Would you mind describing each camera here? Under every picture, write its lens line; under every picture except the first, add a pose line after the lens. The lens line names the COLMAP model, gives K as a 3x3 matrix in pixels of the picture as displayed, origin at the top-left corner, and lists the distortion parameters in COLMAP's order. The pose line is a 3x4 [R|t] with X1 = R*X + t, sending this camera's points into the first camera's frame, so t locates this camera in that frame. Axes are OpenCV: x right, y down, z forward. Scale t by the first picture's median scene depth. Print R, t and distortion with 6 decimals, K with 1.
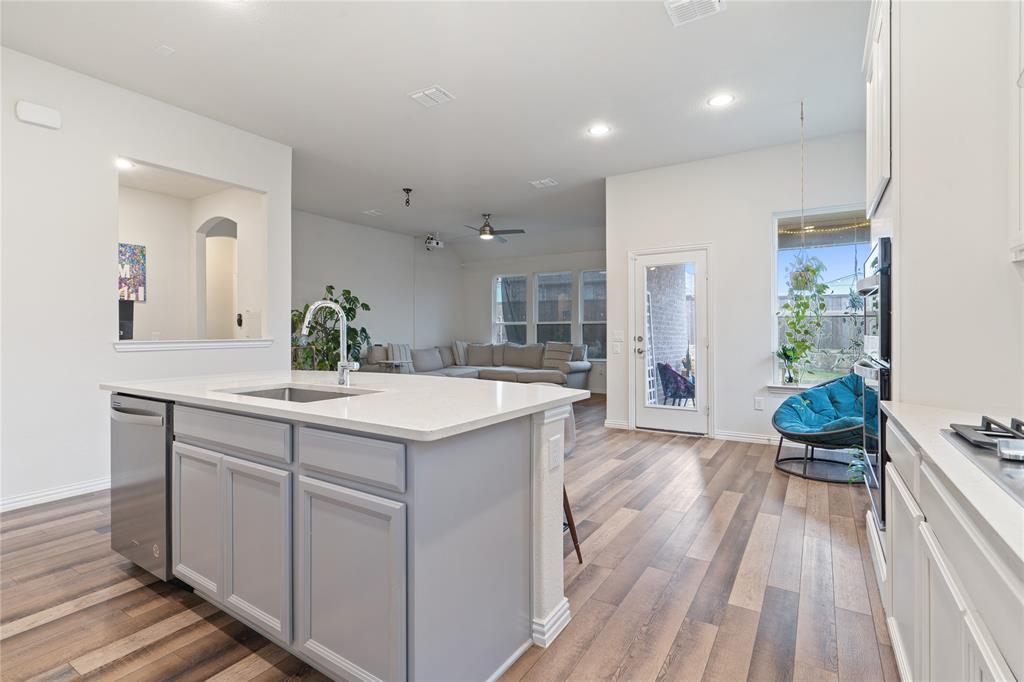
lens RADIAL K [[476.0, 0, 513.1], [0, 476.0, 329.4], [0, 0, 1]] dist [-0.000821, -0.000136]
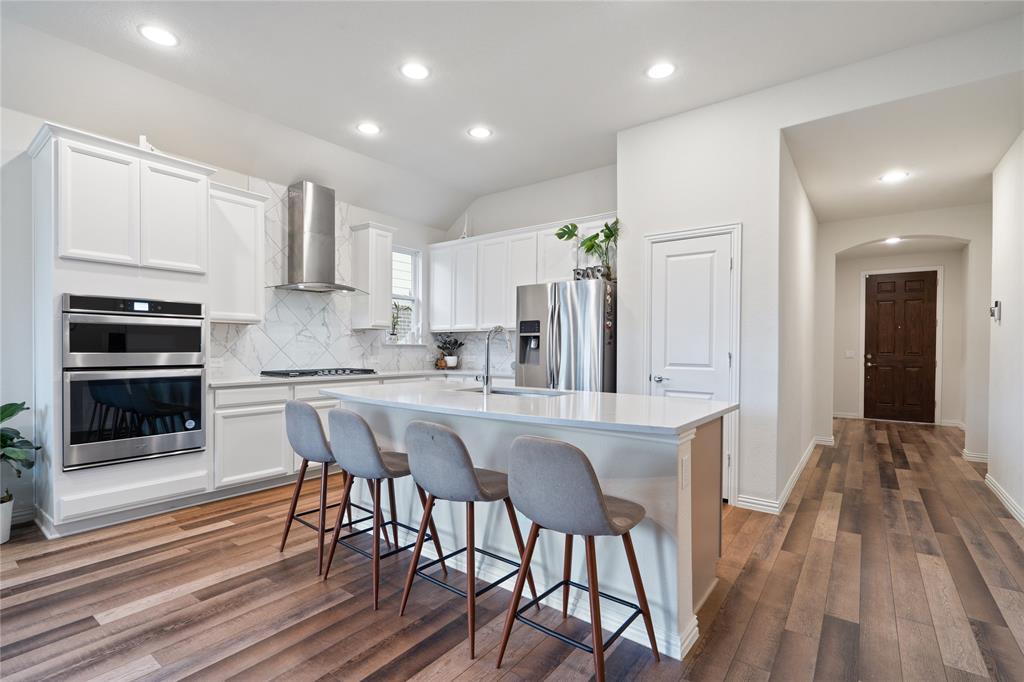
lens RADIAL K [[476.0, 0, 508.3], [0, 476.0, 354.0], [0, 0, 1]] dist [-0.000821, -0.000136]
pose [[-0.995430, -0.003813, 0.095416, -0.131315], [-0.002889, 0.999948, 0.009817, 0.000691], [-0.095448, 0.009497, -0.995389, 0.558983]]
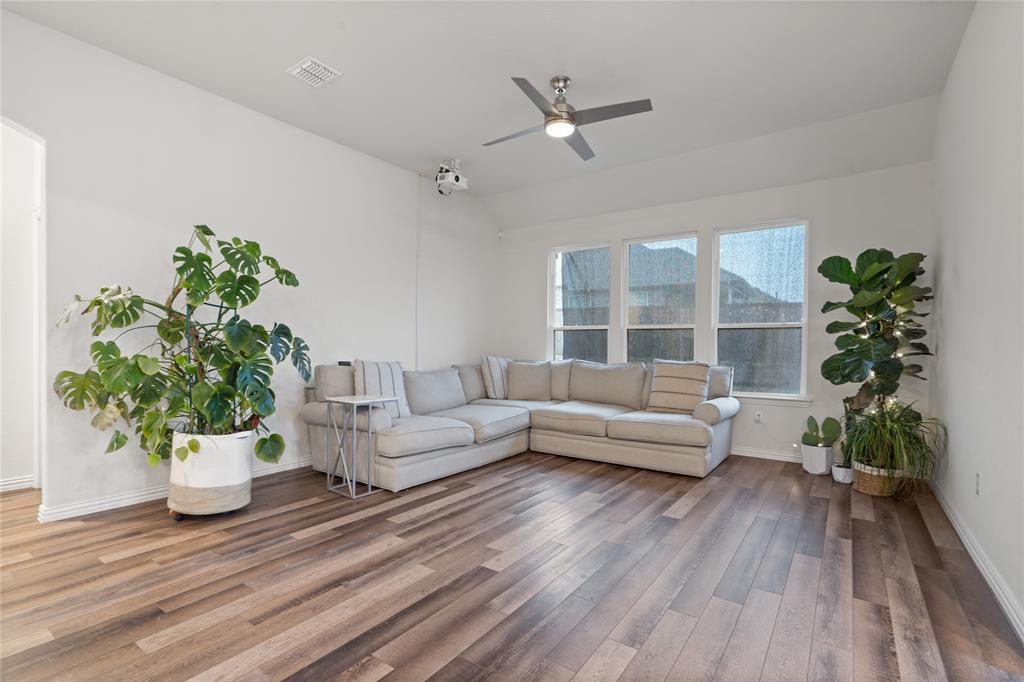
lens RADIAL K [[476.0, 0, 511.3], [0, 476.0, 348.2], [0, 0, 1]] dist [-0.000821, -0.000136]
pose [[0.998040, 0.010353, -0.061724, -0.064060], [-0.009738, 0.999900, 0.010255, 0.009554], [0.061824, -0.009634, 0.998041, 0.481111]]
